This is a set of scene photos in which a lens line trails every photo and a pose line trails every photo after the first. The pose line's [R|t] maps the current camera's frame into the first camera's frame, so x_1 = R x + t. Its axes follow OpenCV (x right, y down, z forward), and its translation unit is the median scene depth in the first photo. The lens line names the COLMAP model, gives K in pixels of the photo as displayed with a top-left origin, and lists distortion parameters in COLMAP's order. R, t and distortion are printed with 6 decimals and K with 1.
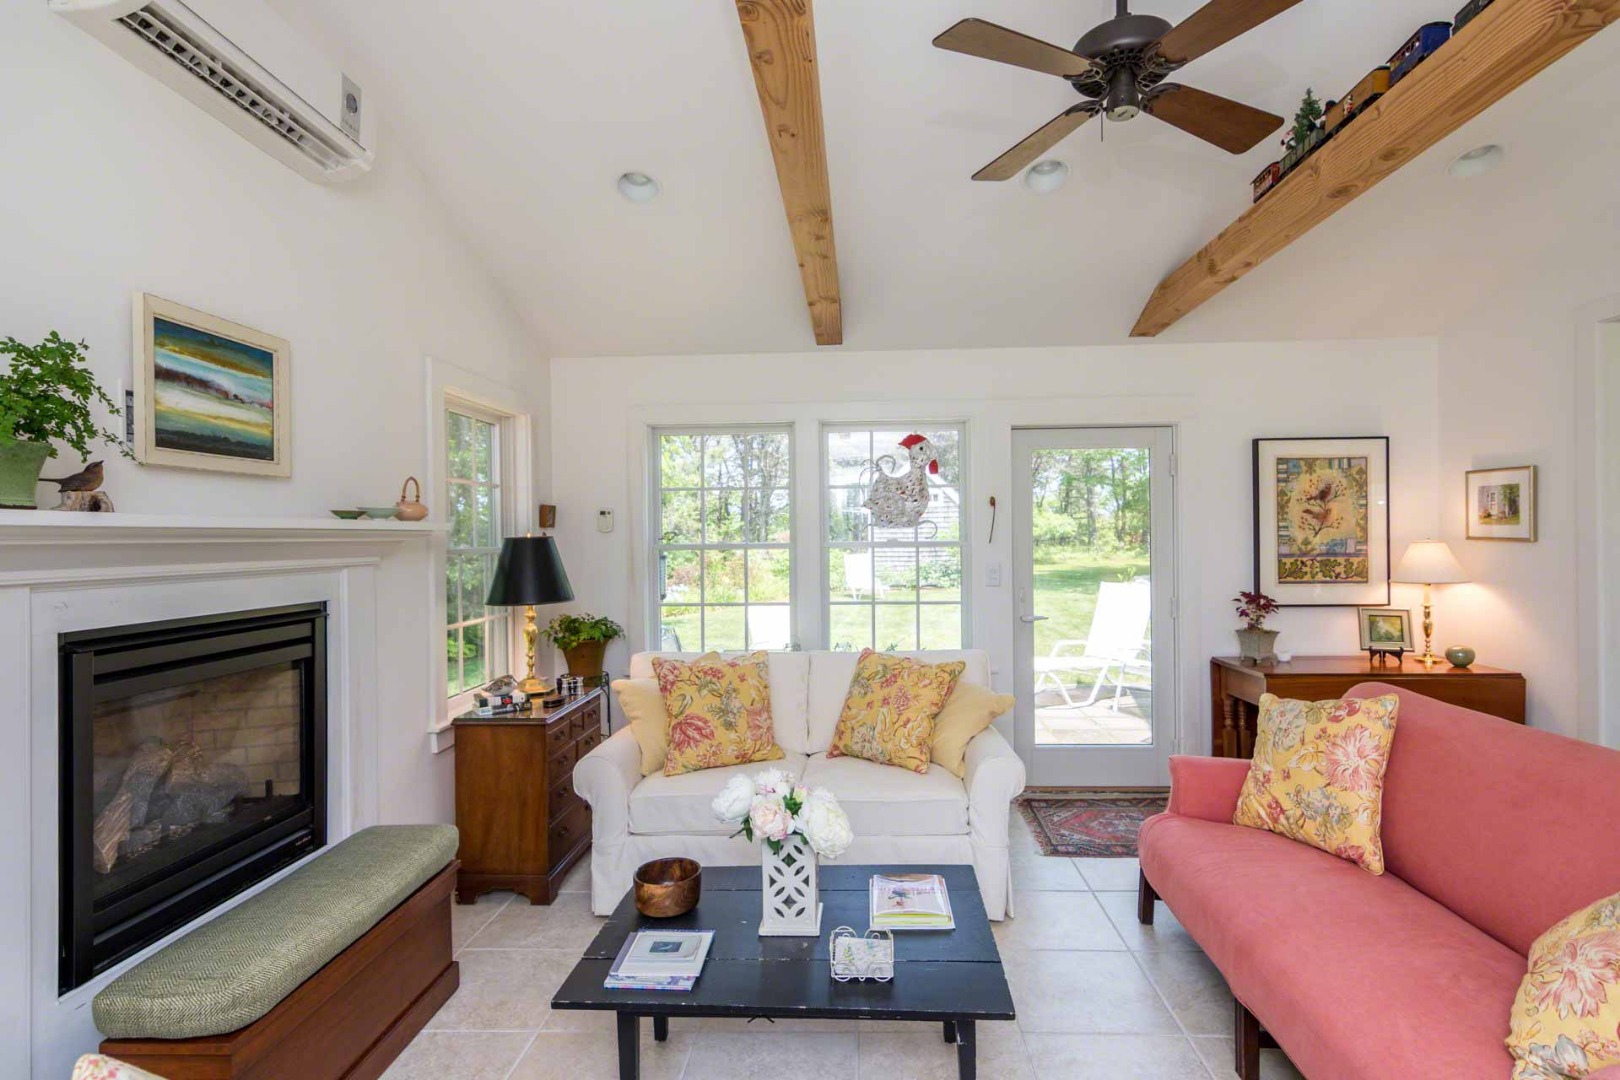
lens RADIAL K [[795.4, 0, 824.7], [0, 795.4, 542.0], [0, 0, 1]] dist [-0.001188, 0.003083]
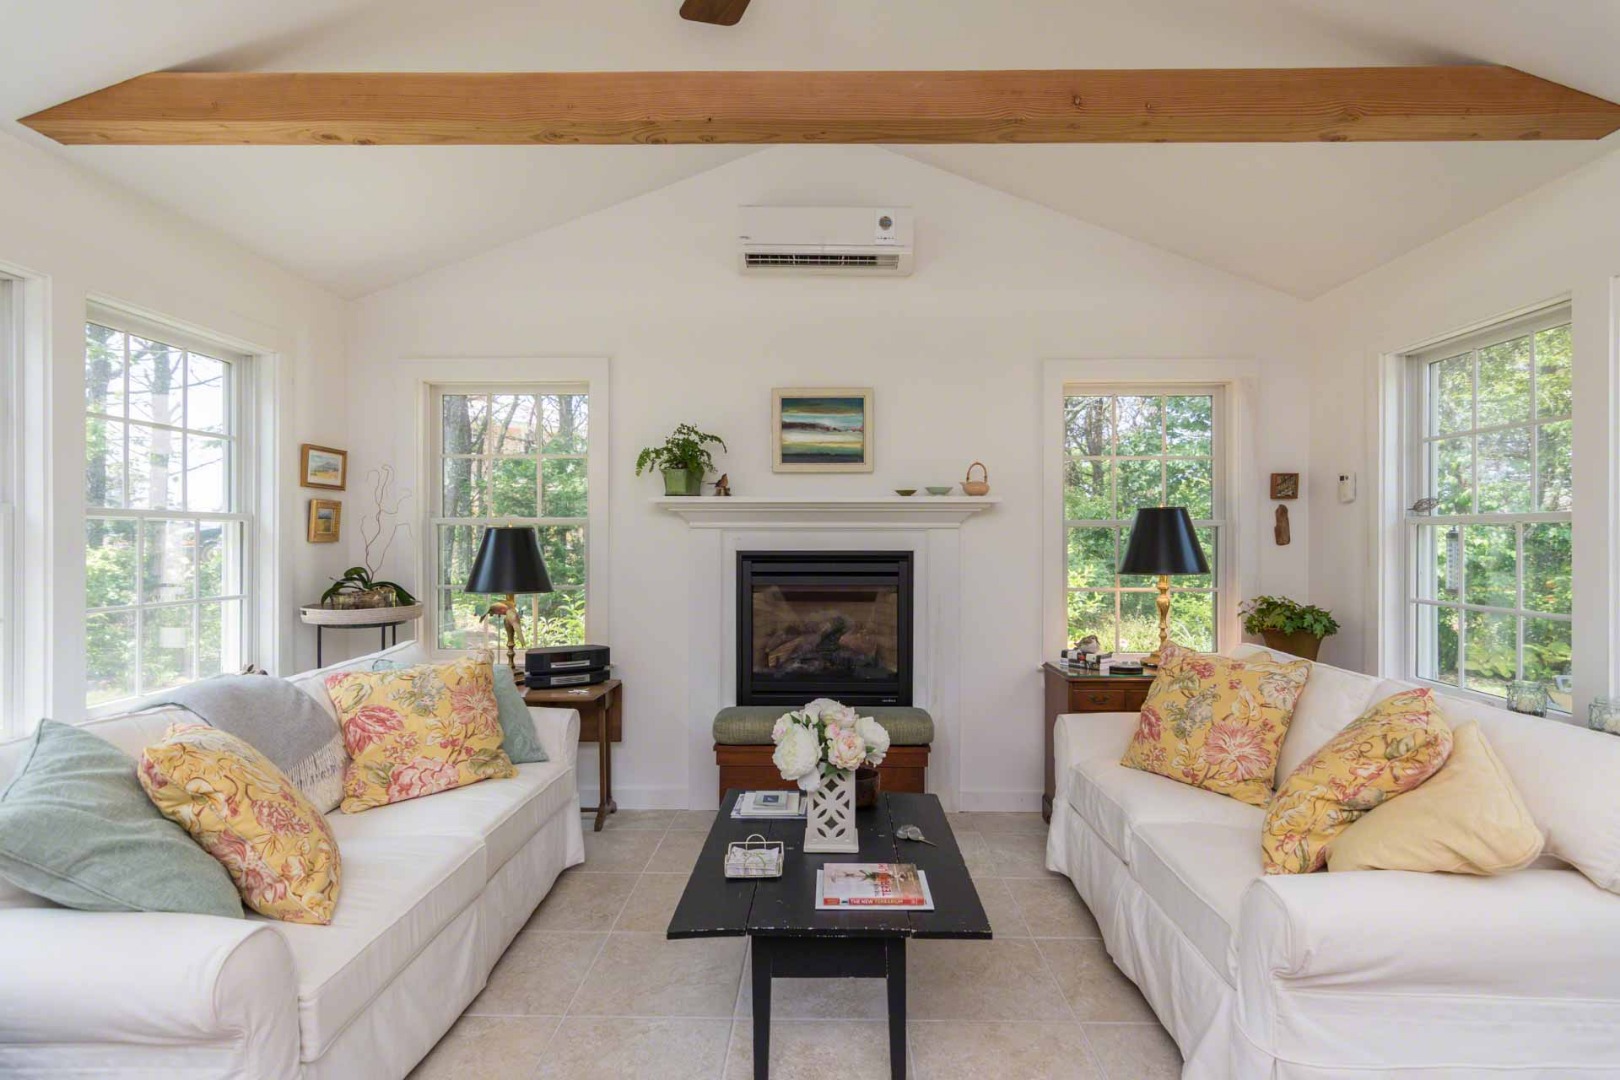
lens RADIAL K [[795.4, 0, 825.7], [0, 795.4, 537.9], [0, 0, 1]] dist [-0.001188, 0.003083]
pose [[0.035934, 0.011387, -0.999289, 0.694444], [-0.009025, 0.999898, 0.011069, 0.027120], [0.999313, 0.008620, 0.036033, 0.623897]]
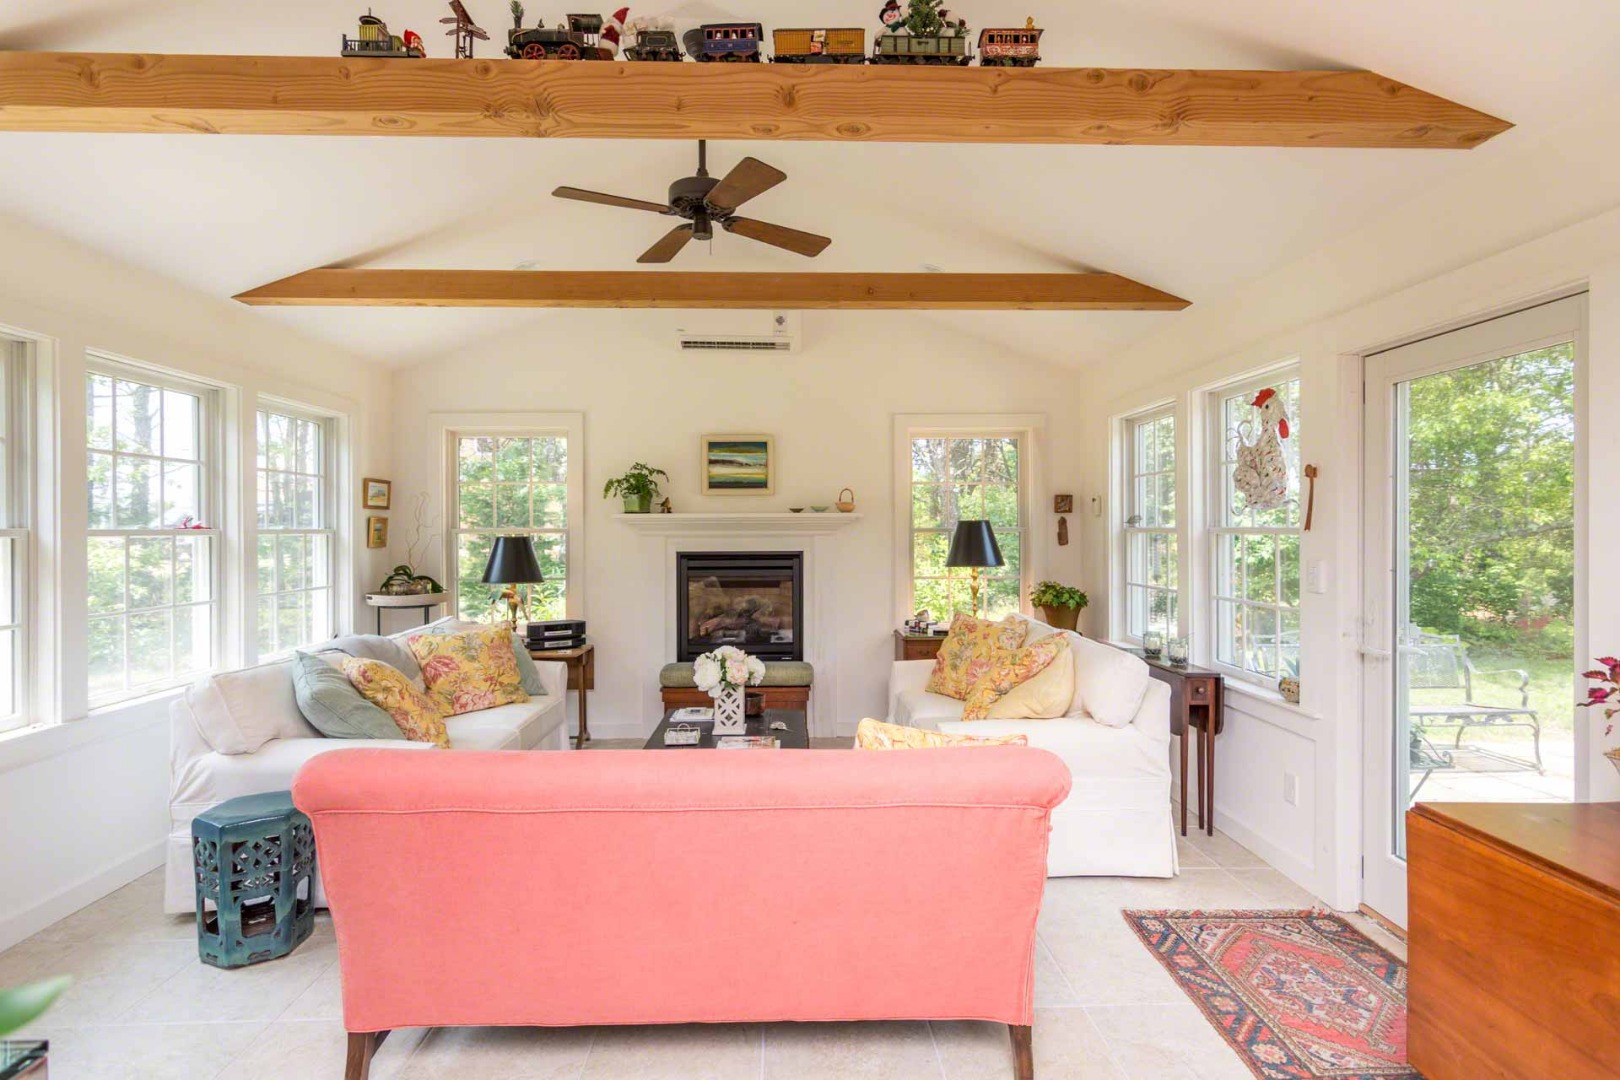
lens RADIAL K [[795.4, 0, 810.2], [0, 795.4, 530.6], [0, 0, 1]] dist [-0.001188, 0.003083]
pose [[0.076050, 0.014755, -0.996995, 1.179541], [-0.004626, 0.999885, 0.014445, -0.008749], [0.997093, 0.003514, 0.076110, 0.685805]]
